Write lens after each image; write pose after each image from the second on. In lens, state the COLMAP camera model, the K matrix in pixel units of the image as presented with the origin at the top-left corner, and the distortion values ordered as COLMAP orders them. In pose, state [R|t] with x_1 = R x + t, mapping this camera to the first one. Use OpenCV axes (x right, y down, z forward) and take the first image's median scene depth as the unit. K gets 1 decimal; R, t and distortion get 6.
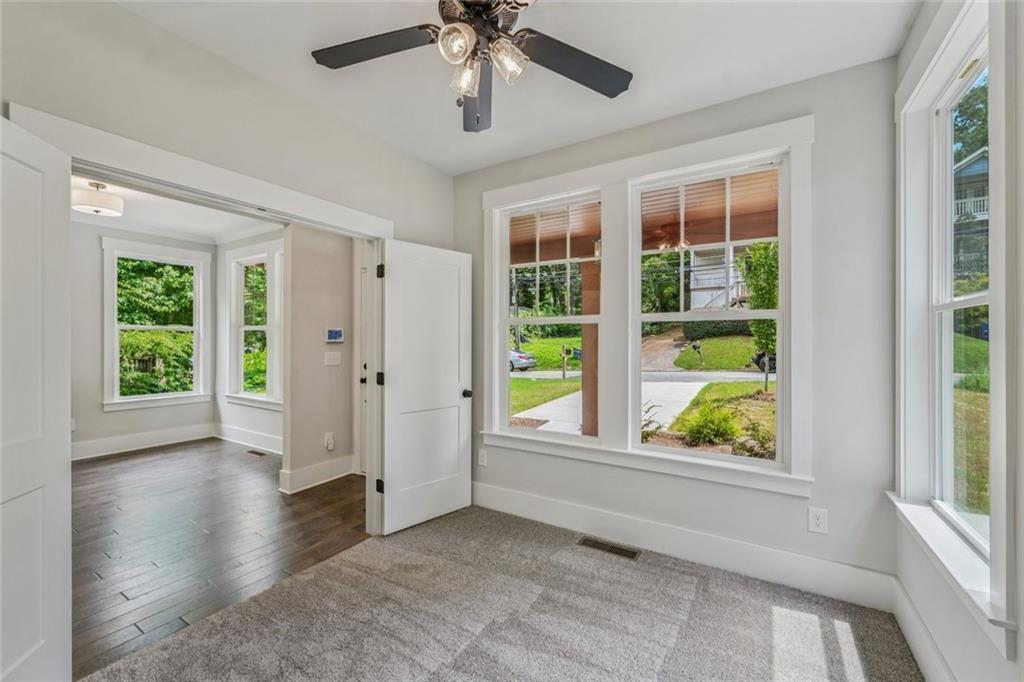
lens RADIAL K [[414.9, 0, 545.9], [0, 414.9, 345.8], [0, 0, 1]] dist [0.004113, -0.001037]
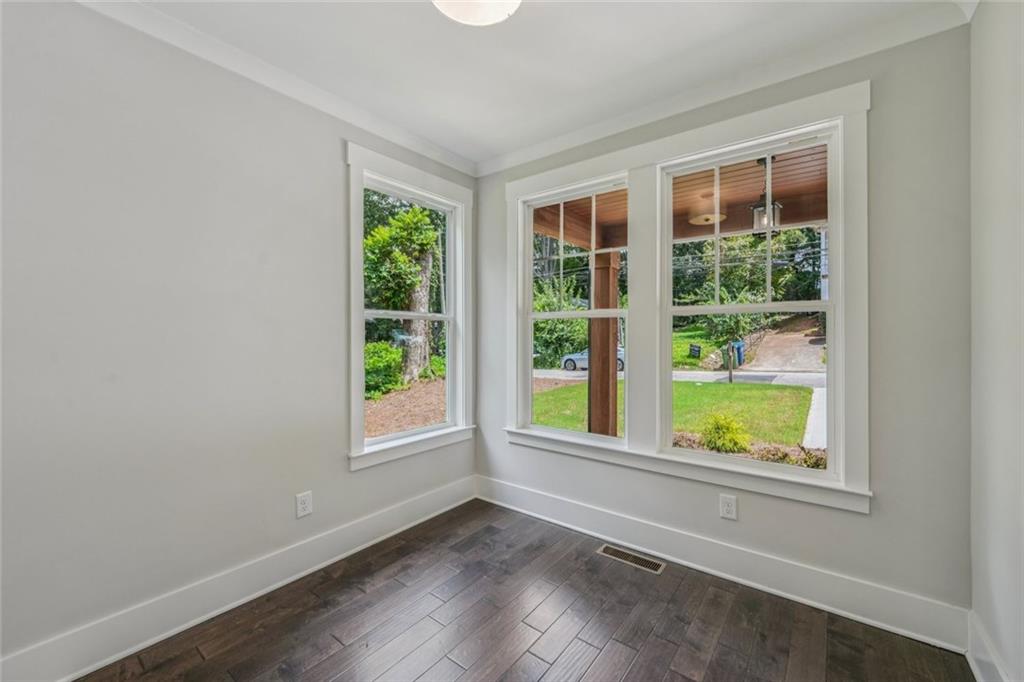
lens RADIAL K [[414.9, 0, 515.0], [0, 414.9, 342.7], [0, 0, 1]] dist [0.004113, -0.001037]
pose [[0.995900, -0.003014, -0.090407, -0.212685], [0.003432, 0.999984, 0.004471, -0.002026], [0.090392, -0.004763, 0.995895, 0.129441]]
